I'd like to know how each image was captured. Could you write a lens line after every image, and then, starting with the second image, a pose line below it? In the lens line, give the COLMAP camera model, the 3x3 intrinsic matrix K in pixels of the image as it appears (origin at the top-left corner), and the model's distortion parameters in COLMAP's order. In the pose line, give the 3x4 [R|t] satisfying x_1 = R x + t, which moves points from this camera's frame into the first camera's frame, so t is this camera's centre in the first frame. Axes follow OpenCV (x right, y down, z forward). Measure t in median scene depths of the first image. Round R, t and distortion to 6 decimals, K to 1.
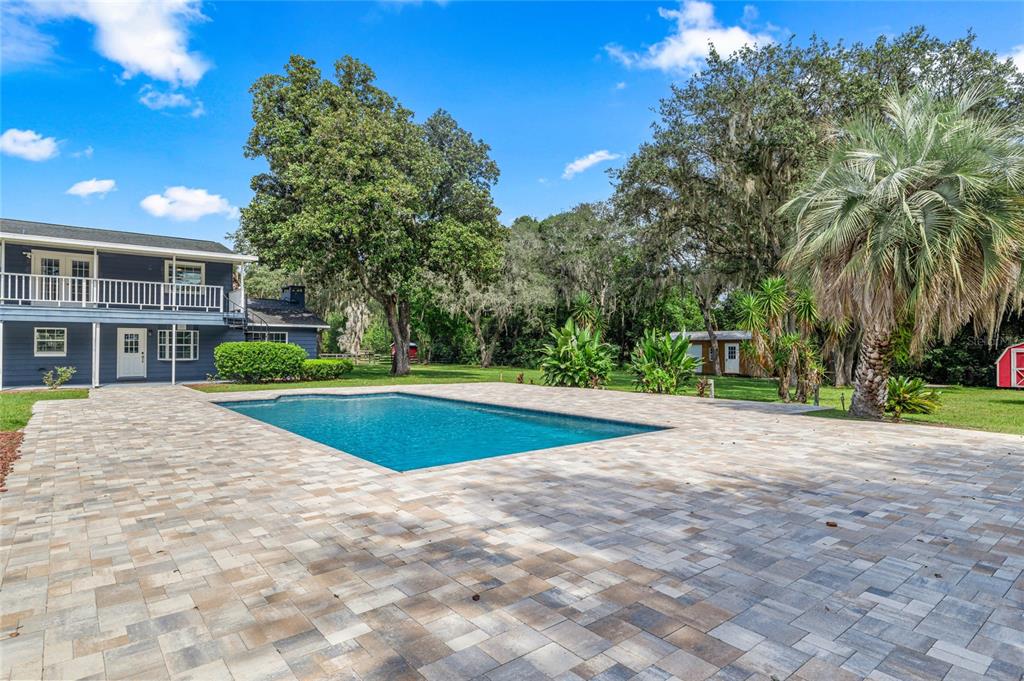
lens RADIAL K [[558.4, 0, 510.6], [0, 558.4, 346.0], [0, 0, 1]] dist [-0.000516, 0.000408]
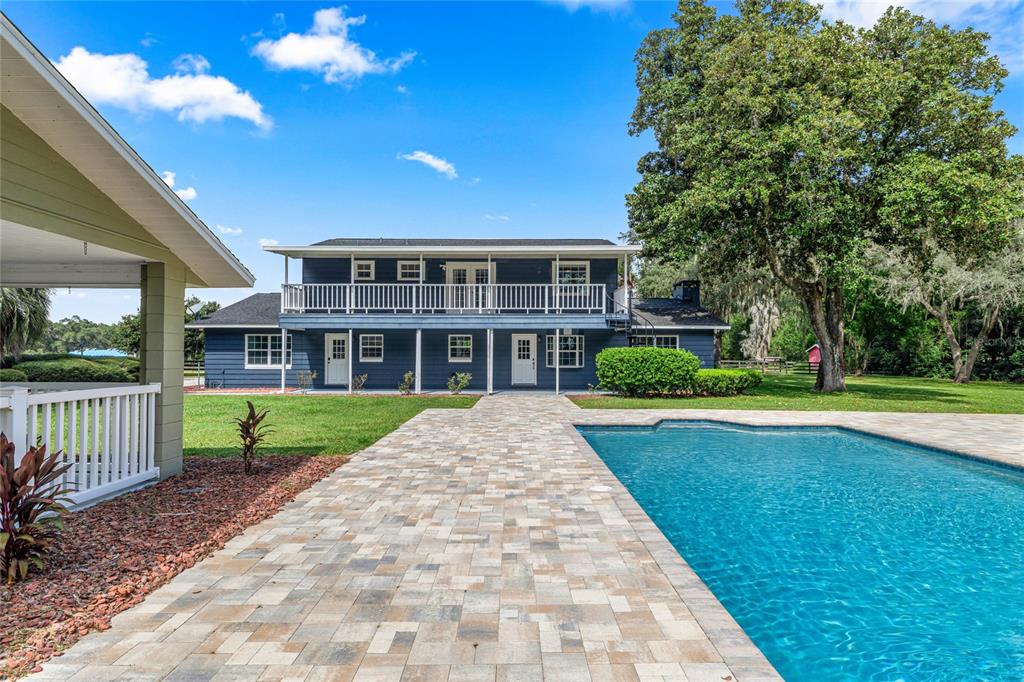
lens RADIAL K [[577.1, 0, 512.0], [0, 577.1, 341.0], [0, 0, 1]] dist [-0.001098, -0.000902]
pose [[0.779281, -0.011900, -0.626561, -0.060172], [0.001010, 0.999842, -0.017734, -0.001594], [0.626673, 0.013187, 0.779170, 0.193118]]
